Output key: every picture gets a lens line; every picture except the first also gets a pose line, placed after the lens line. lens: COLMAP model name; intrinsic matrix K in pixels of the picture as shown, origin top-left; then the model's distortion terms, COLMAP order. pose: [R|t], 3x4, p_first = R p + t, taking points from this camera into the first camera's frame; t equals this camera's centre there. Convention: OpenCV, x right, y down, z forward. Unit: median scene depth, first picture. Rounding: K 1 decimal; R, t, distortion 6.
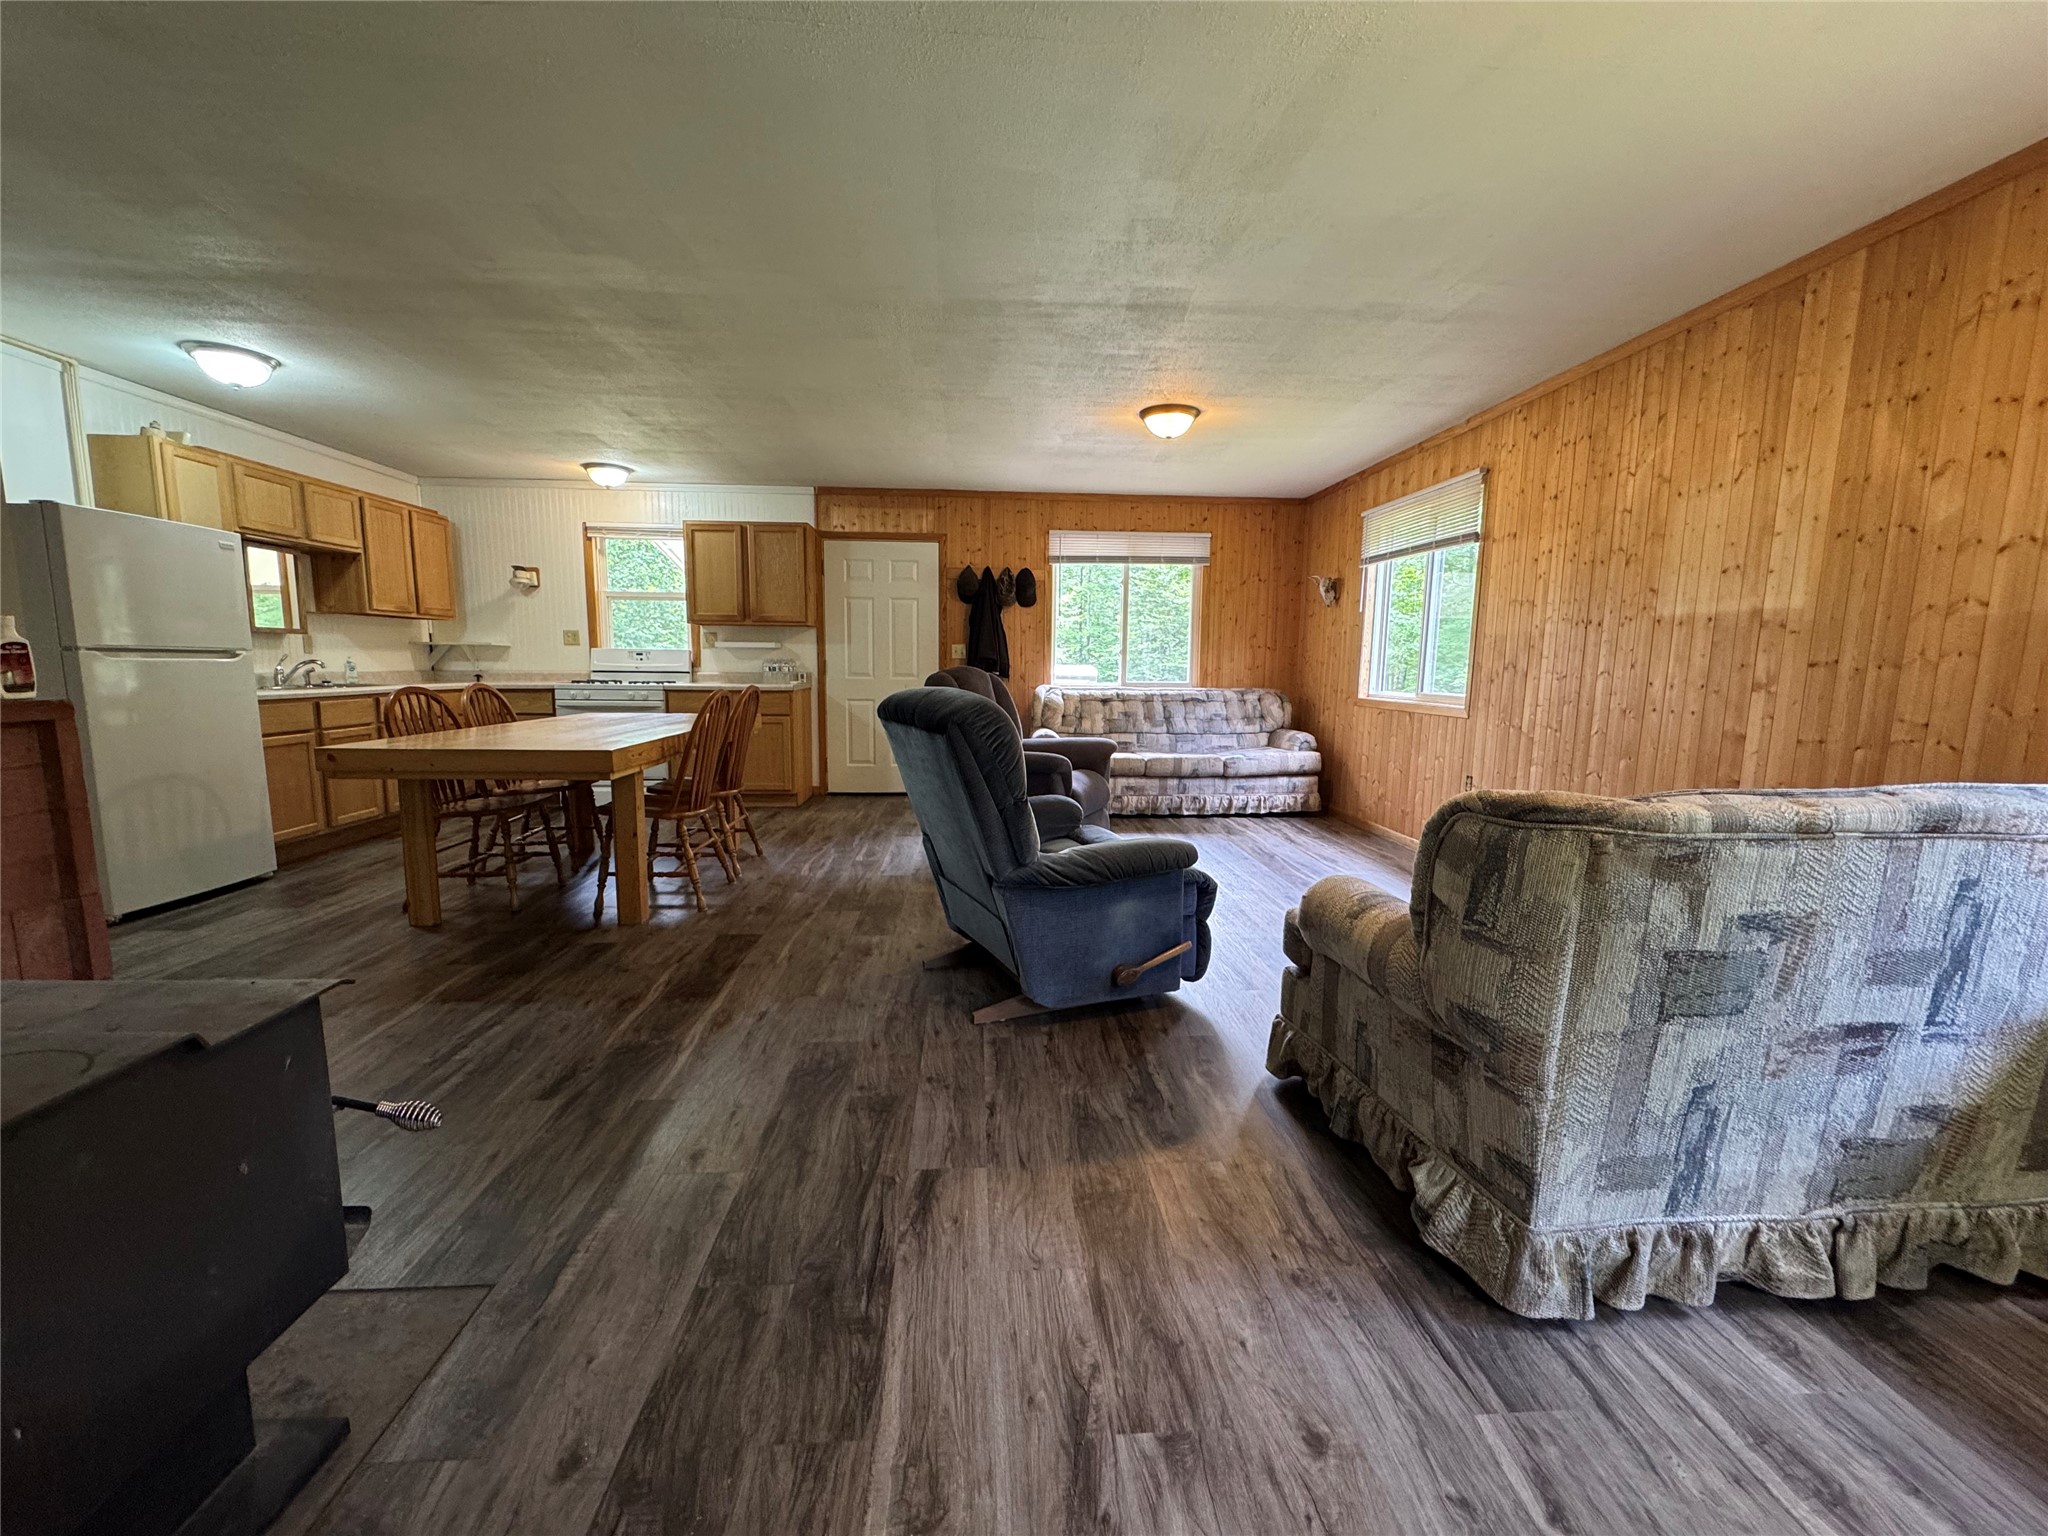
lens RADIAL K [[813.7, 0, 1023.9], [0, 813.7, 764.0], [0, 0, 1]] dist [-0.001116, 0.000384]
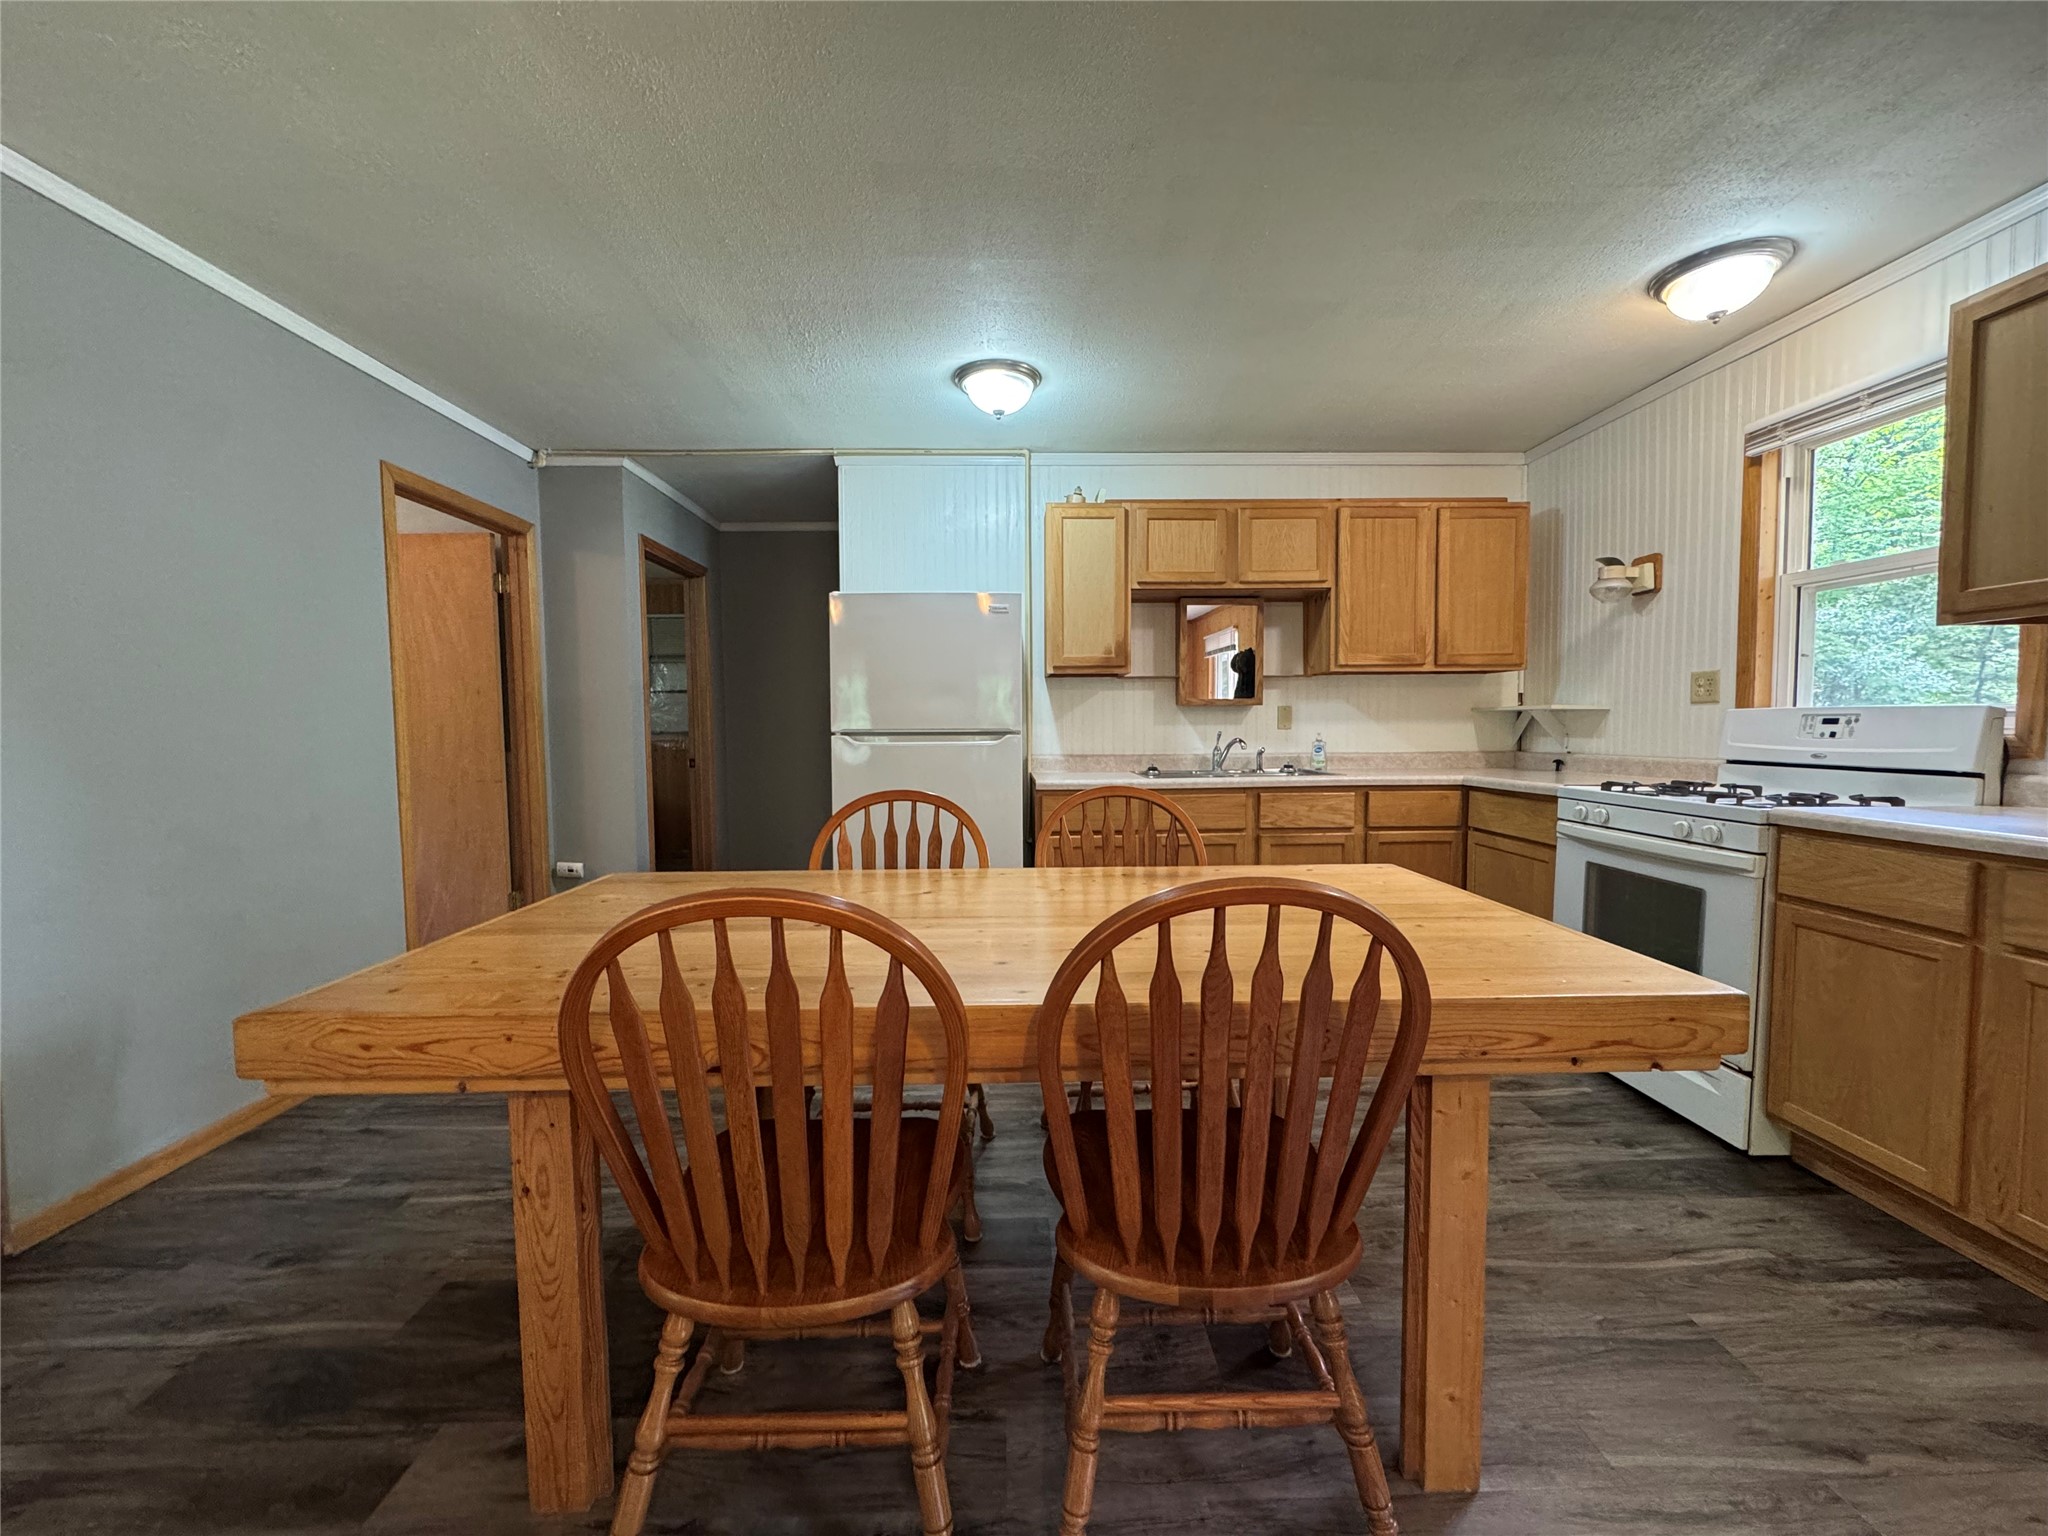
lens RADIAL K [[815.2, 0, 1023.9], [0, 815.2, 764.1], [0, 0, 1]] dist [-0.002292, 0.000612]
pose [[-0.035901, 0.039994, -0.998555, -0.138789], [-0.114986, 0.992397, 0.043881, -0.162715], [0.992718, 0.116395, -0.031030, 1.175904]]
